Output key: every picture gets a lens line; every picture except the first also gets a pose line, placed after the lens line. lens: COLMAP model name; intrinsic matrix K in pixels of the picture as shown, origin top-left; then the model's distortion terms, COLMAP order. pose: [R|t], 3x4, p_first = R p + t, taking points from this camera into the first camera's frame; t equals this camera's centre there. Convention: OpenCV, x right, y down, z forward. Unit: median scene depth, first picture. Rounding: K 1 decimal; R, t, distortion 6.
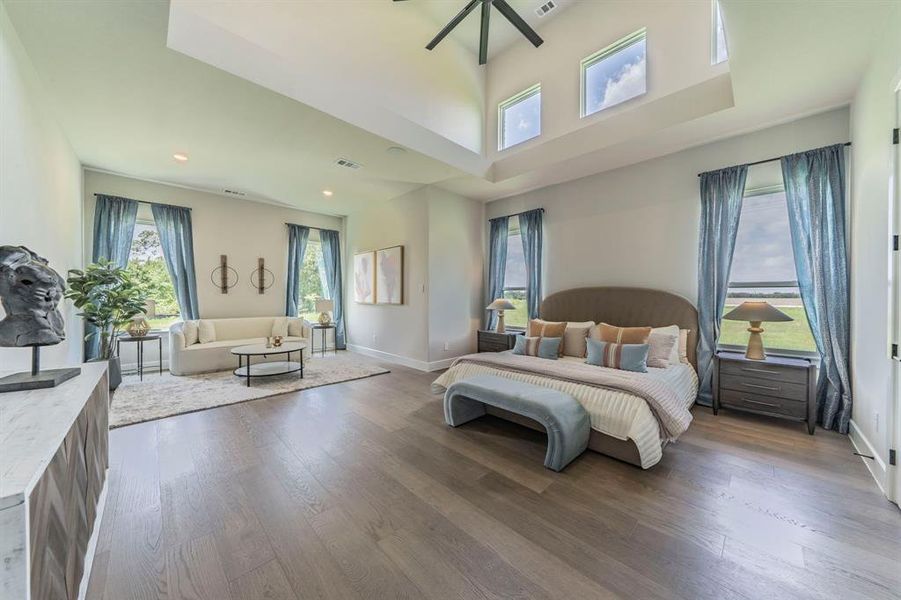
lens RADIAL K [[314.9, 0, 451.1], [0, 314.9, 299.6], [0, 0, 1]] dist [-0.001544, -0.000072]
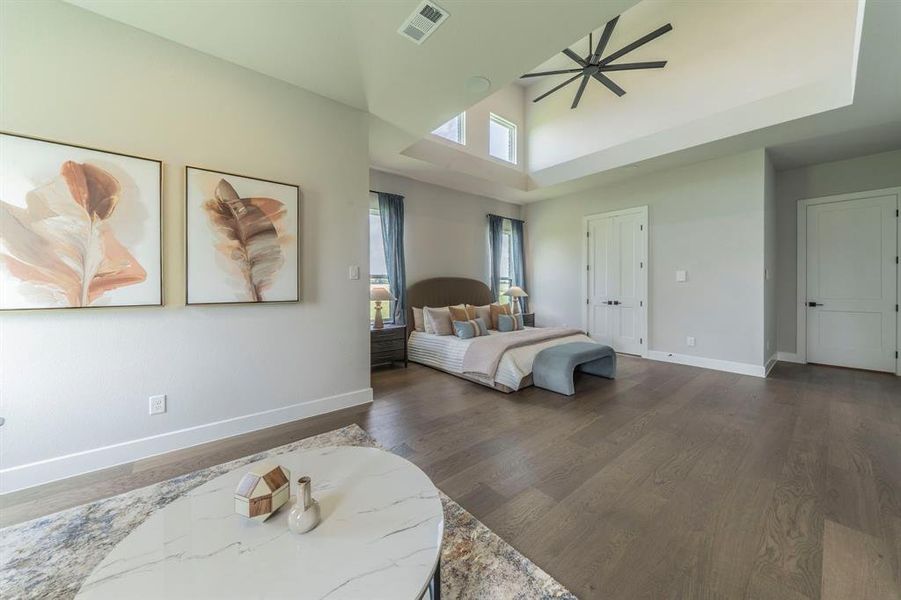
lens RADIAL K [[314.9, 0, 449.9], [0, 314.9, 282.5], [0, 0, 1]] dist [-0.001544, -0.000072]
pose [[0.090971, -0.002455, 0.995850, -0.966726], [0.004413, 0.999988, 0.002062, -0.026206], [-0.995844, 0.004207, 0.090981, 1.052486]]
